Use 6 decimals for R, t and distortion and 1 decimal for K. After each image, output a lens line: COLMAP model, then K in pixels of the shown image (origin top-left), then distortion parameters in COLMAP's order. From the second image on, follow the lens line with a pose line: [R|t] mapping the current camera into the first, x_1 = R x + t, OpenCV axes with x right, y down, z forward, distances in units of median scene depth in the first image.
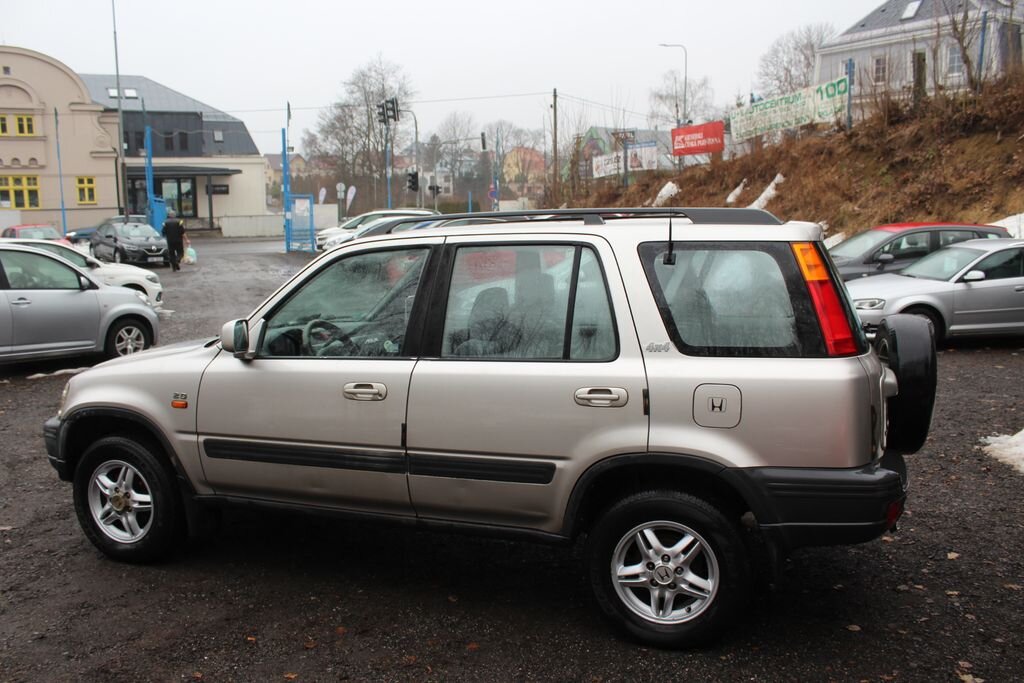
lens RADIAL K [[852.7, 0, 520.8], [0, 852.7, 344.0], [0, 0, 1]] dist [-0.163767, 0.150405]
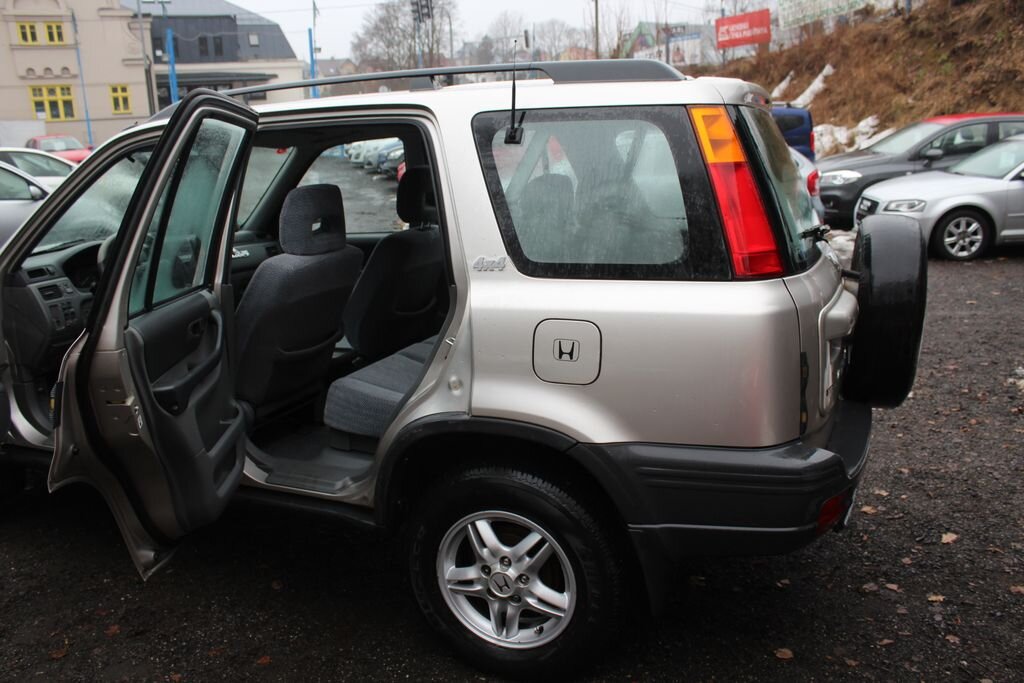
lens RADIAL K [[852.7, 0, 520.8], [0, 852.7, 344.0], [0, 0, 1]] dist [-0.163767, 0.150405]
pose [[0.997792, 0.000097, -0.066418, 0.037225], [0.007268, 0.993835, 0.110633, -0.001335], [0.066020, -0.110872, 0.991639, 0.049344]]
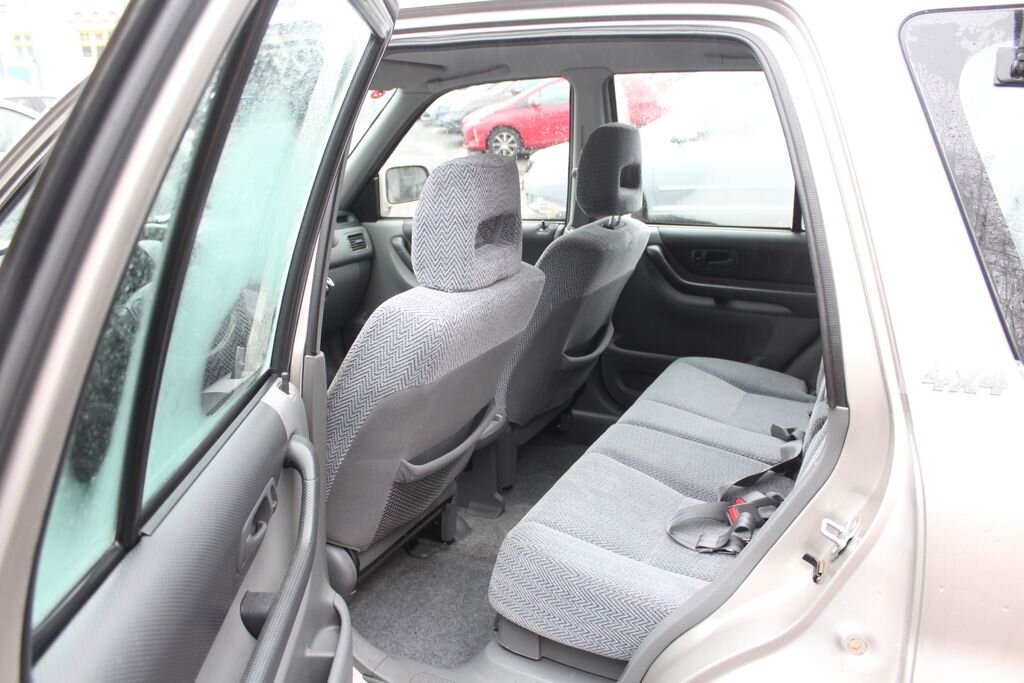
lens RADIAL K [[852.7, 0, 520.8], [0, 852.7, 344.0], [0, 0, 1]] dist [-0.163767, 0.150405]
pose [[0.992870, 0.032036, -0.114817, 0.007028], [-0.012980, 0.986538, 0.163017, -0.008176], [0.118493, -0.160365, 0.979920, 0.112798]]
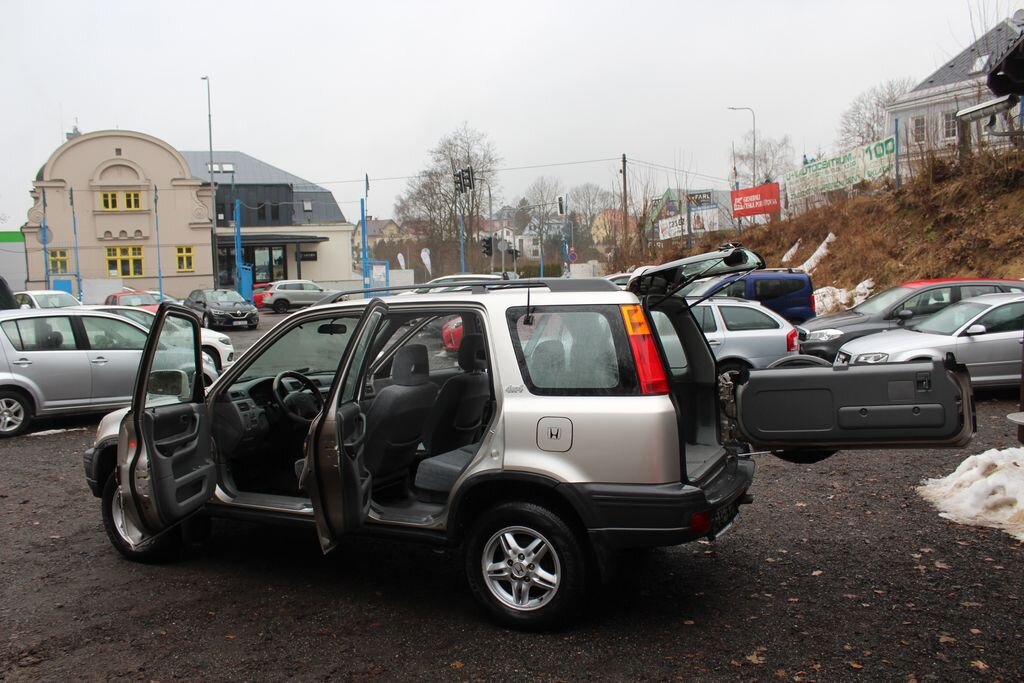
lens RADIAL K [[852.7, 0, 520.8], [0, 852.7, 344.0], [0, 0, 1]] dist [-0.163767, 0.150405]
pose [[0.994161, -0.008915, -0.107534, 0.049557], [0.001152, 0.997401, -0.072036, 0.004561], [0.107897, 0.071491, 0.991588, -0.044141]]
